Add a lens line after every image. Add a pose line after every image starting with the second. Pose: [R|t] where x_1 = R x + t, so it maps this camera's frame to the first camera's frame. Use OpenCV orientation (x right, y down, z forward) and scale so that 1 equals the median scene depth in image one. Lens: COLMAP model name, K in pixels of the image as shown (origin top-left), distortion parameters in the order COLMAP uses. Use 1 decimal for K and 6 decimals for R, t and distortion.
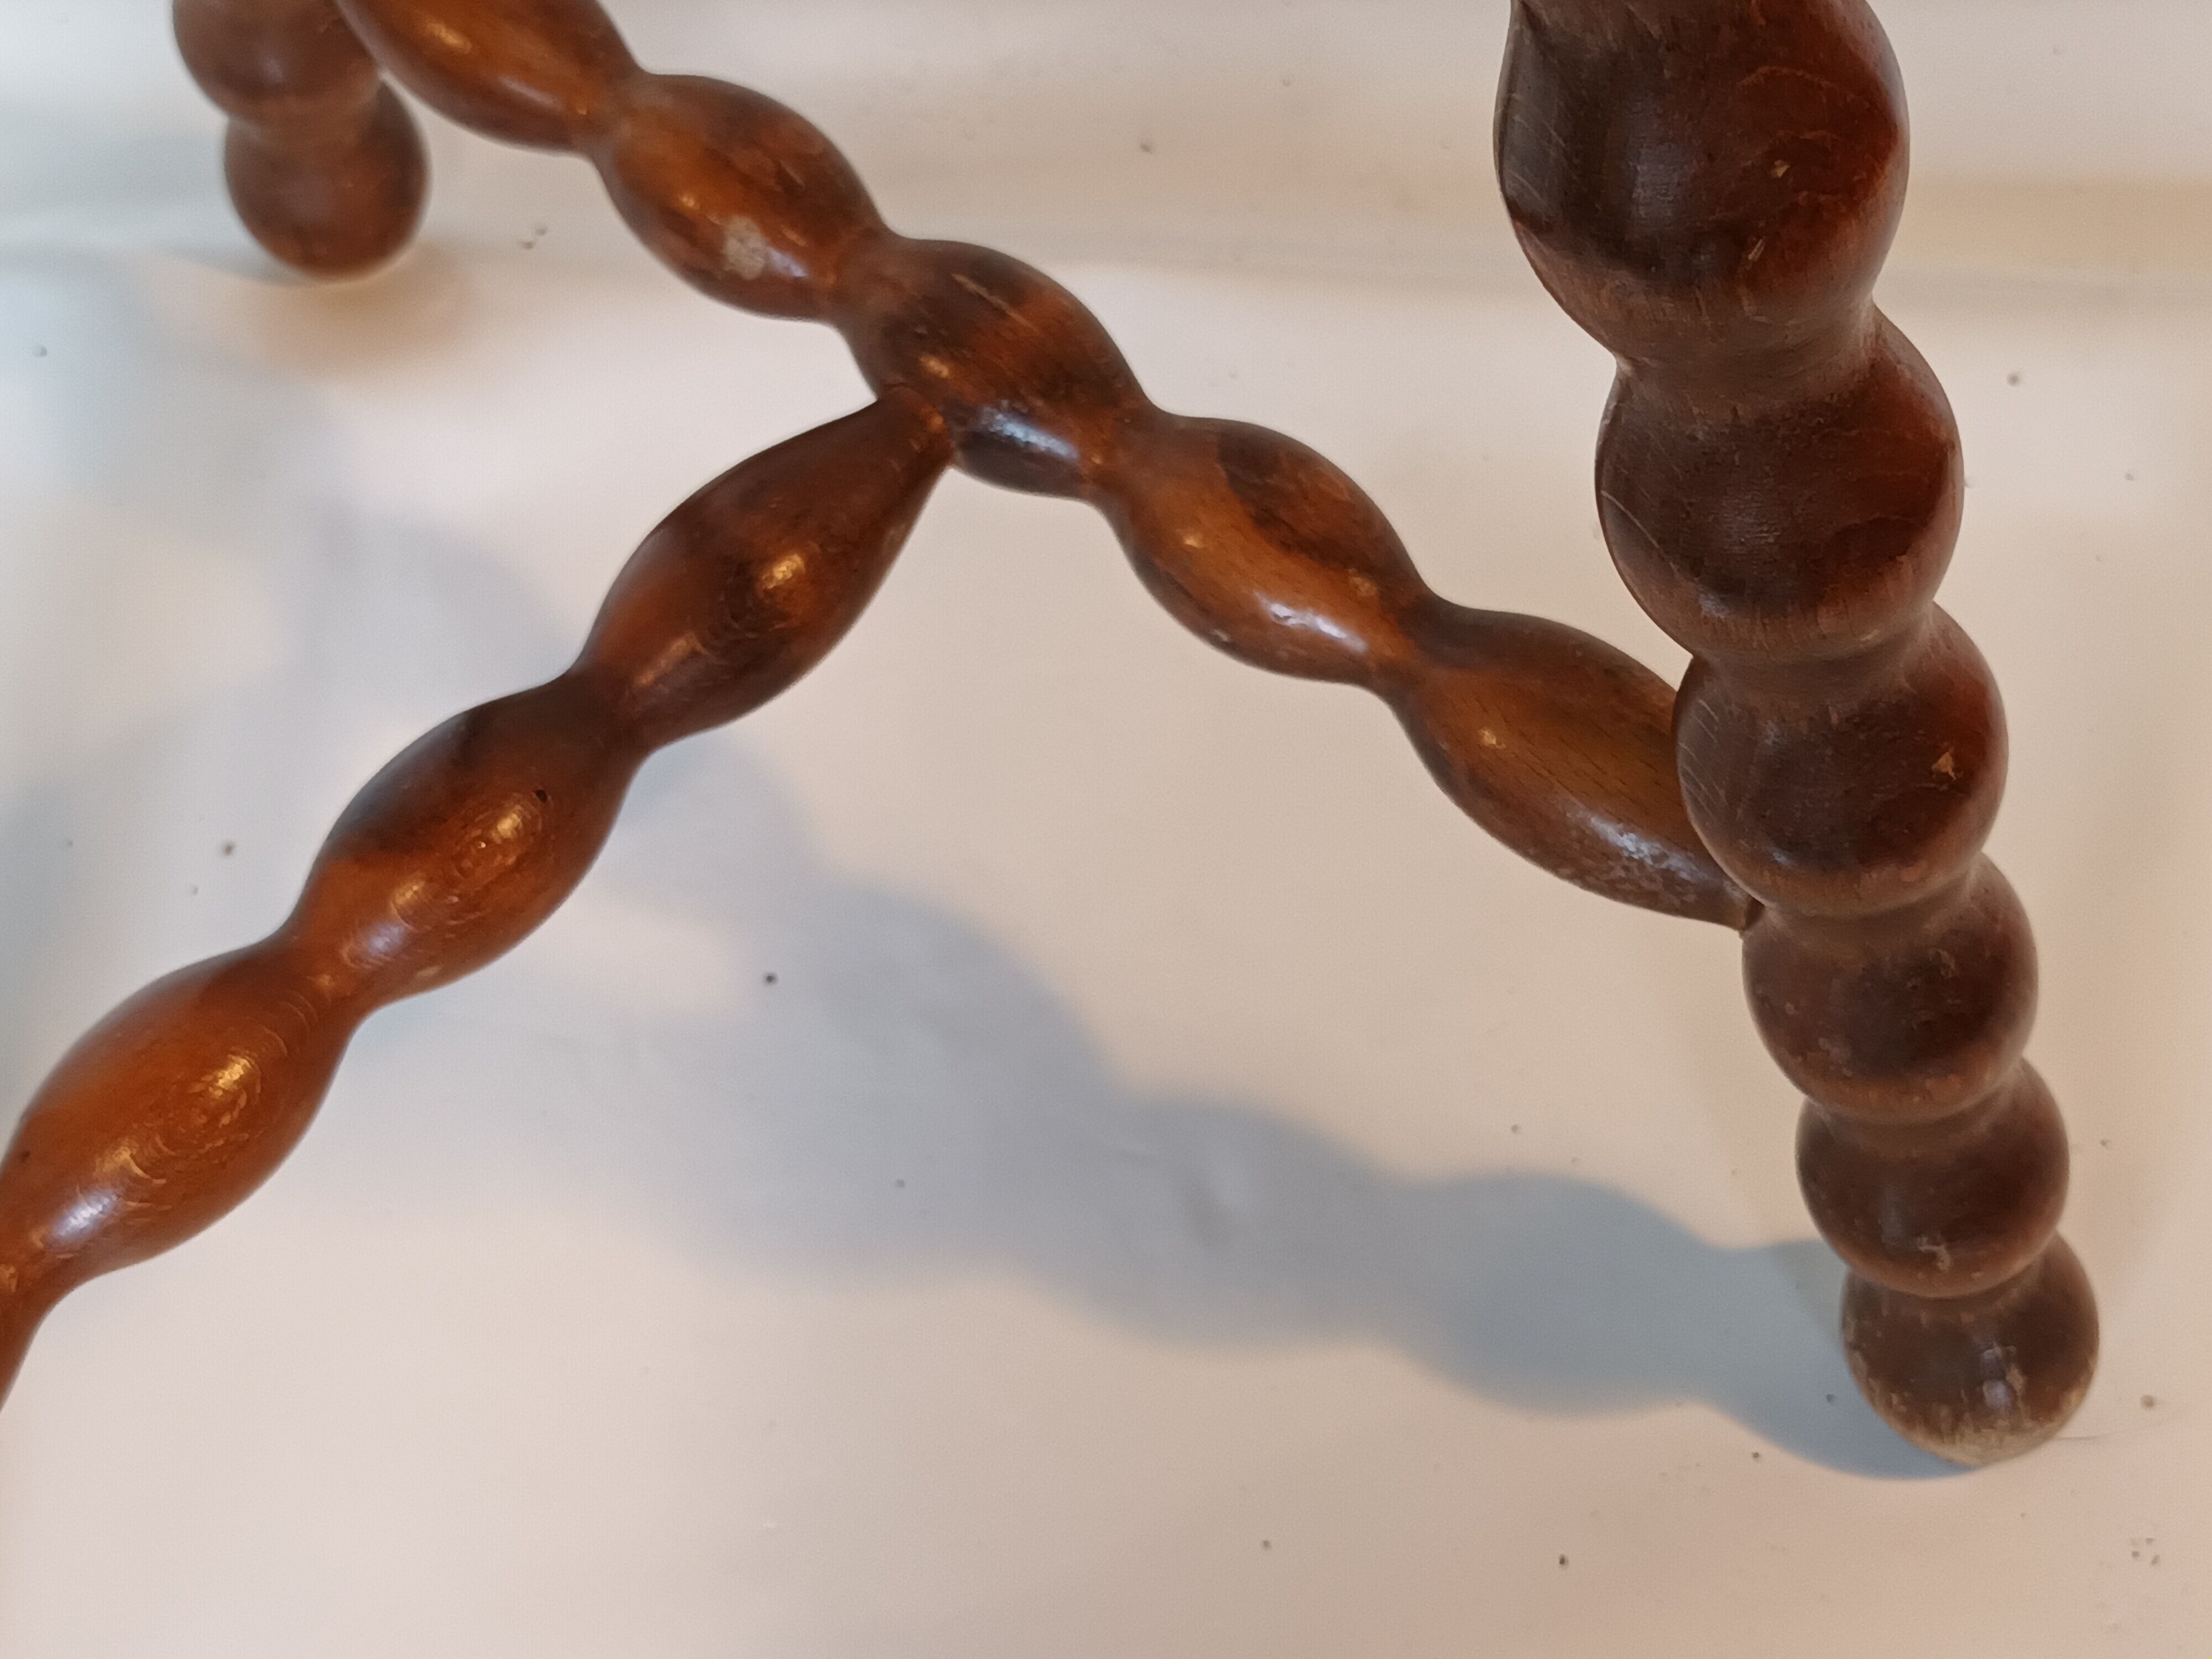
lens RADIAL K [[3688.2, 0, 1102.0], [0, 3688.2, 827.9], [0, 0, 1]] dist [0.066680, 0.000000]
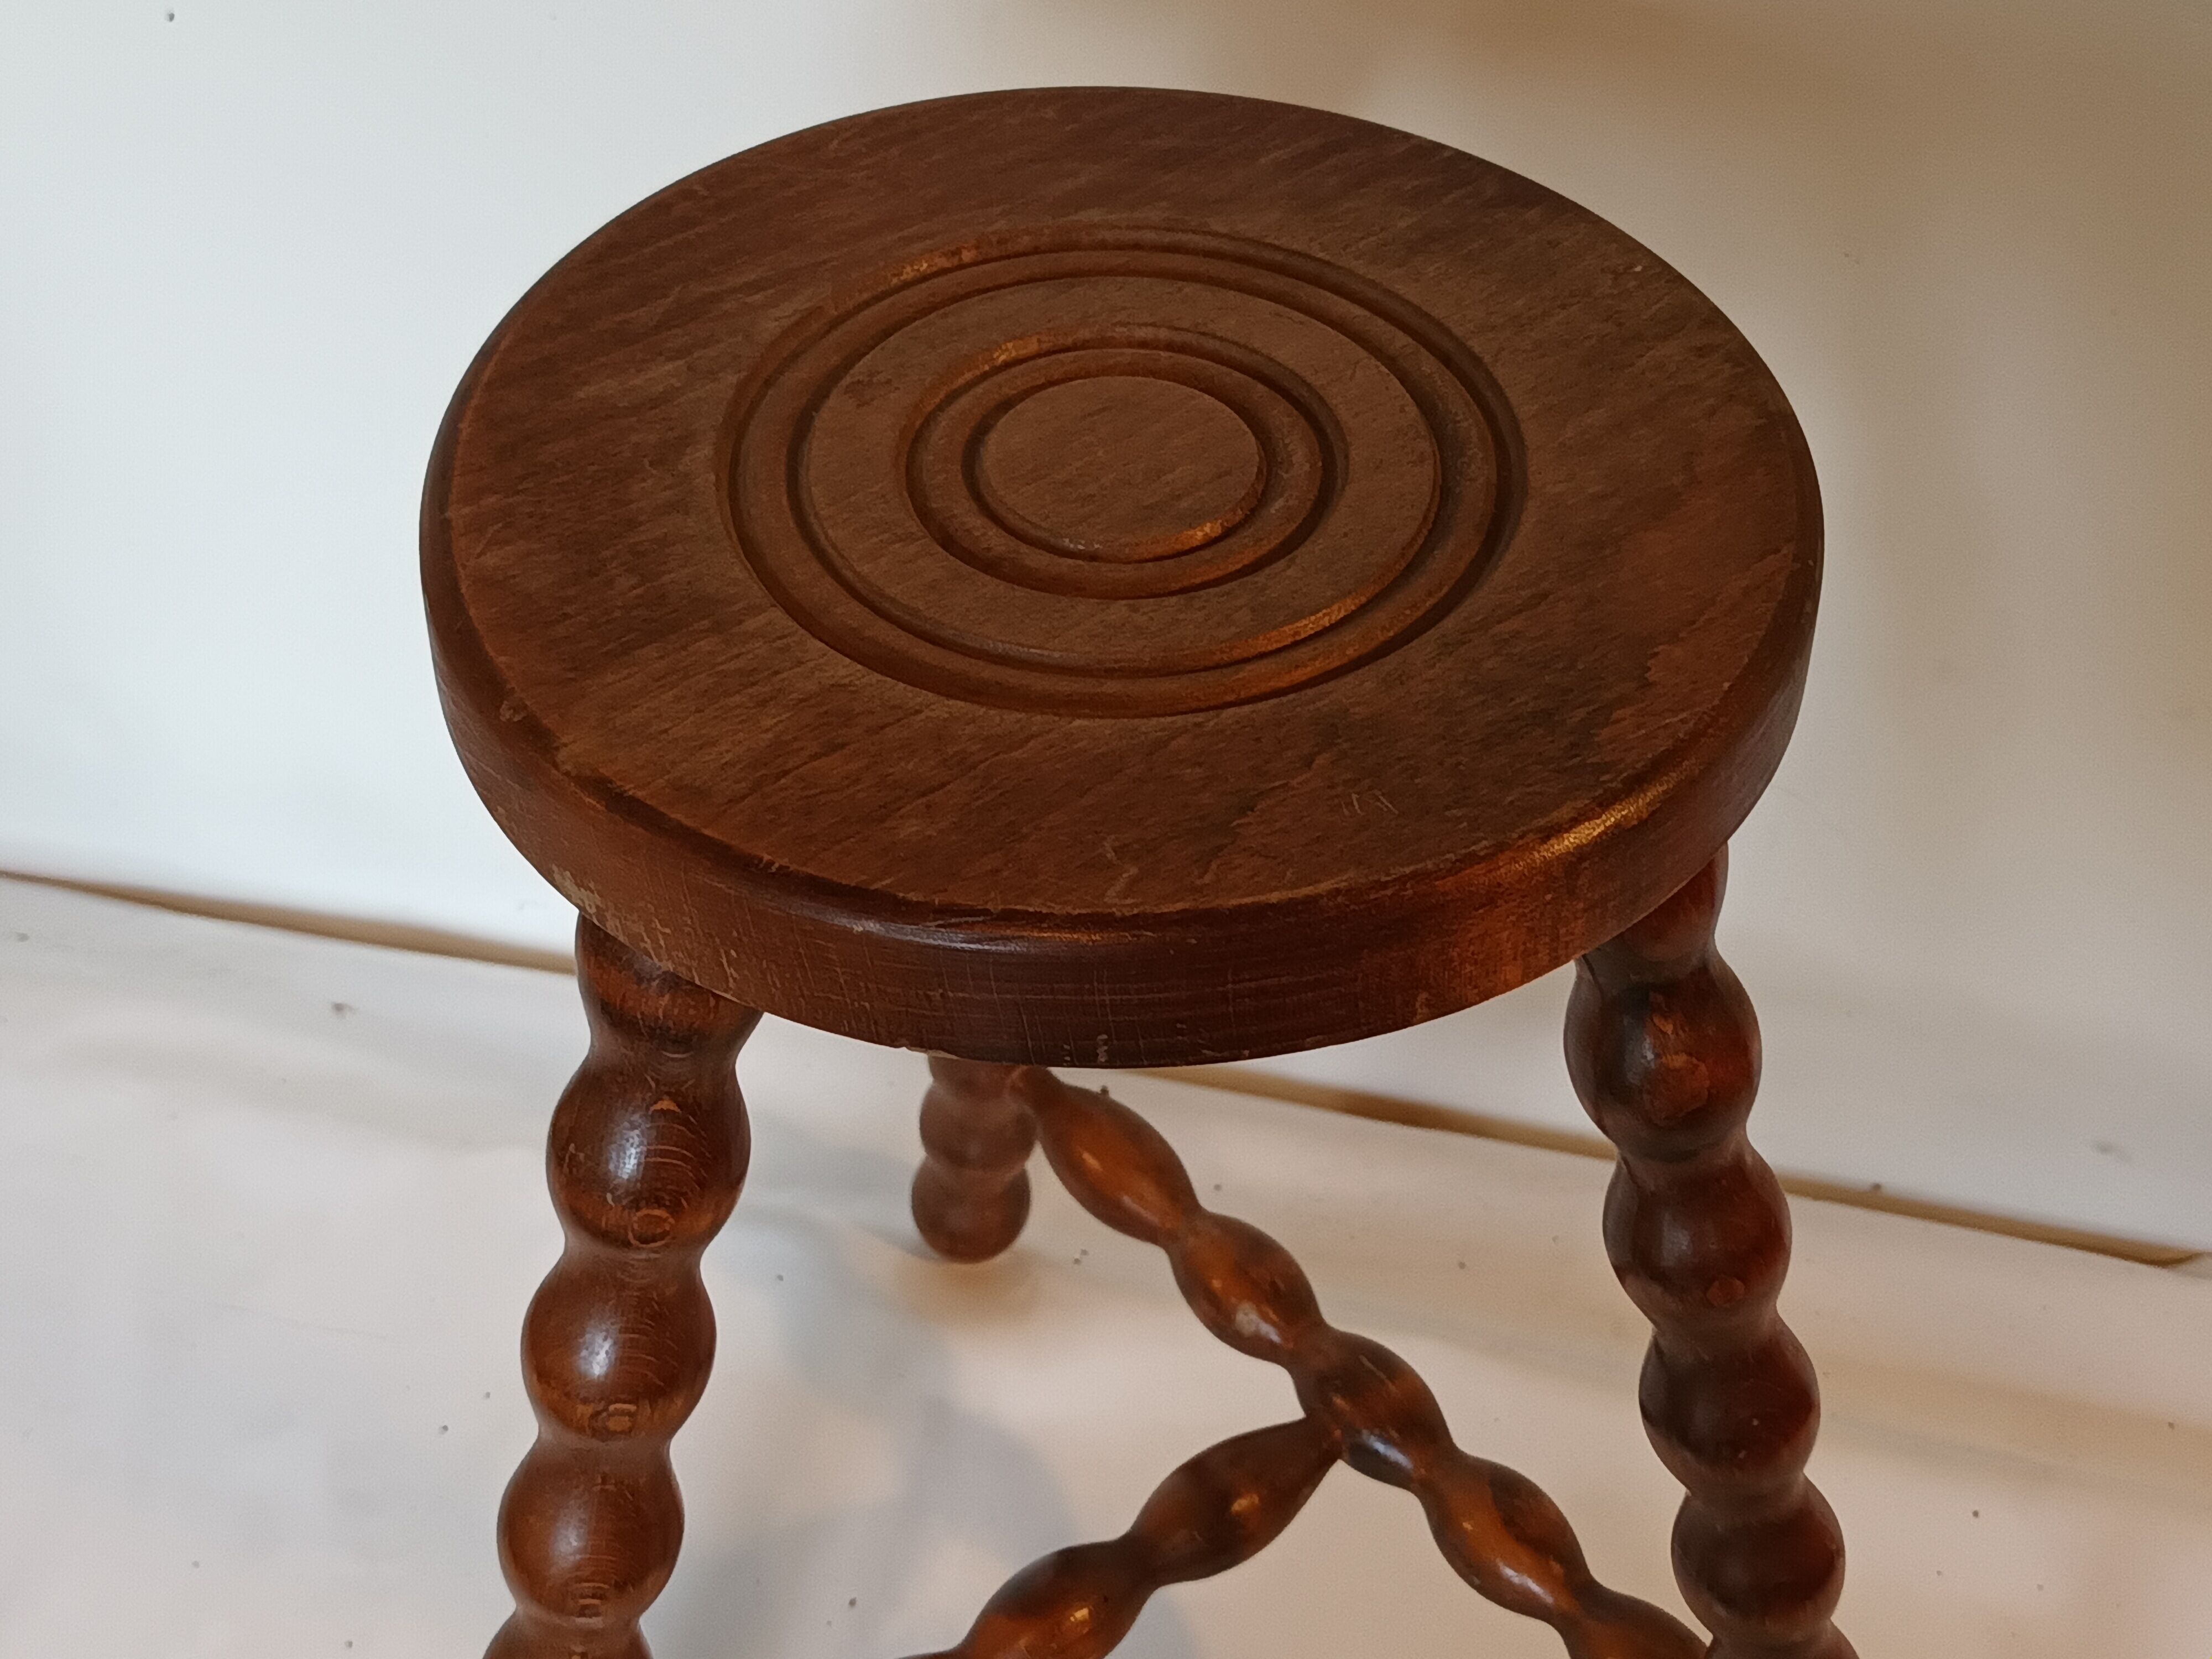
lens RADIAL K [[3688.2, 0, 1104.1], [0, 3688.2, 821.9], [0, 0, 1]] dist [0.066680, 0.000000]
pose [[0.982874, 0.164565, -0.082928, -0.056692], [-0.179811, 0.954940, -0.236132, 0.053604], [0.040332, 0.246999, 0.968176, -0.854816]]
